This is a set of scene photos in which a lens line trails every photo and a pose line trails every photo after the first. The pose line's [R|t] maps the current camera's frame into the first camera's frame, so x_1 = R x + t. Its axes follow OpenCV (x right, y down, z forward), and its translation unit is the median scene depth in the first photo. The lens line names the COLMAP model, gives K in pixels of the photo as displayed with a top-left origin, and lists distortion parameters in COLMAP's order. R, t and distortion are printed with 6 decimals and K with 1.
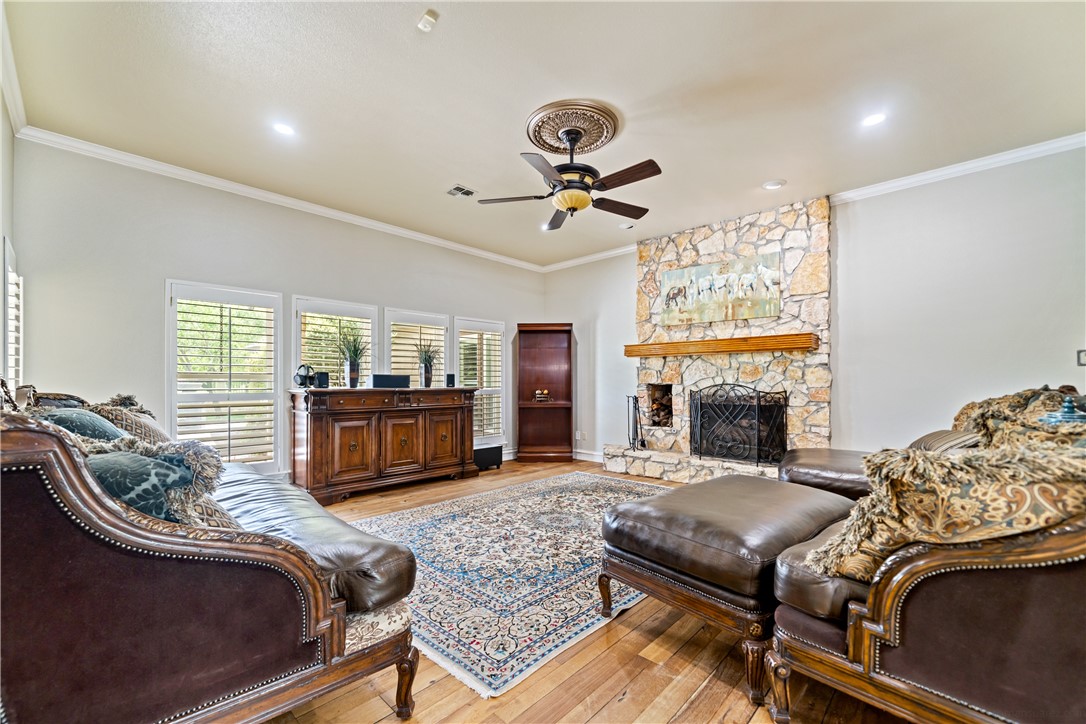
lens RADIAL K [[434.6, 0, 525.3], [0, 434.6, 378.2], [0, 0, 1]] dist [-0.002756, 0.000184]
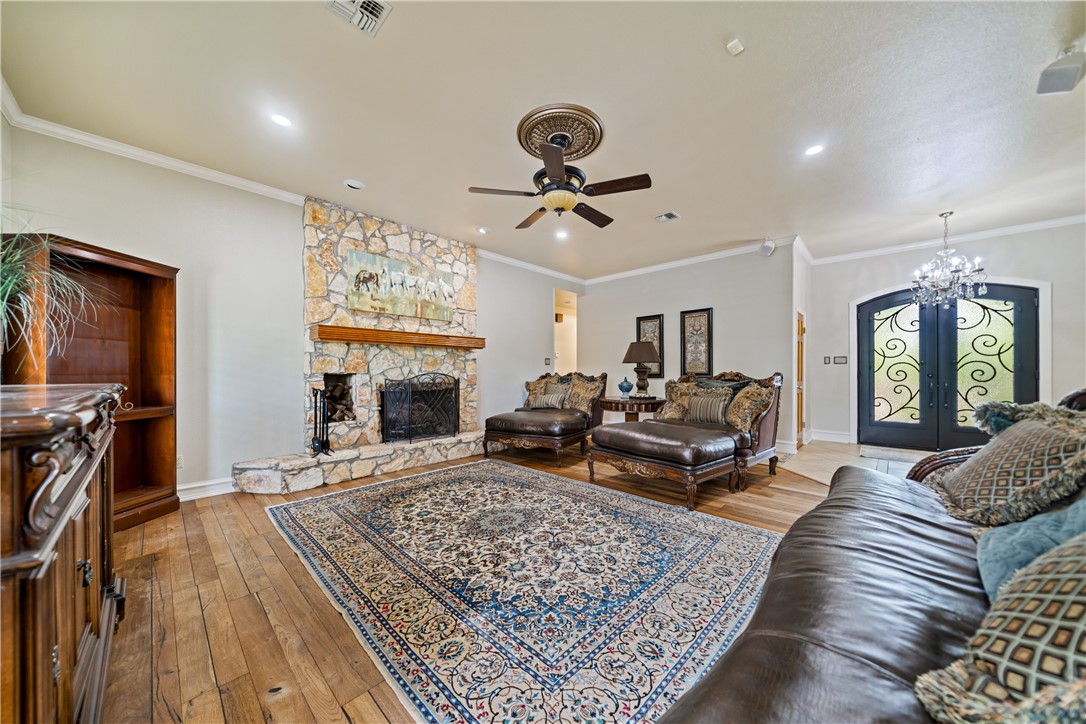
lens RADIAL K [[383.9, 0, 540.9], [0, 383.9, 371.7], [0, 0, 1]] dist [-0.003261, 0.000026]
pose [[-0.039039, 0.001689, 0.999236, -0.547060], [-0.009063, 0.999957, -0.002044, 0.008725], [-0.999197, -0.009136, -0.039022, 0.706194]]
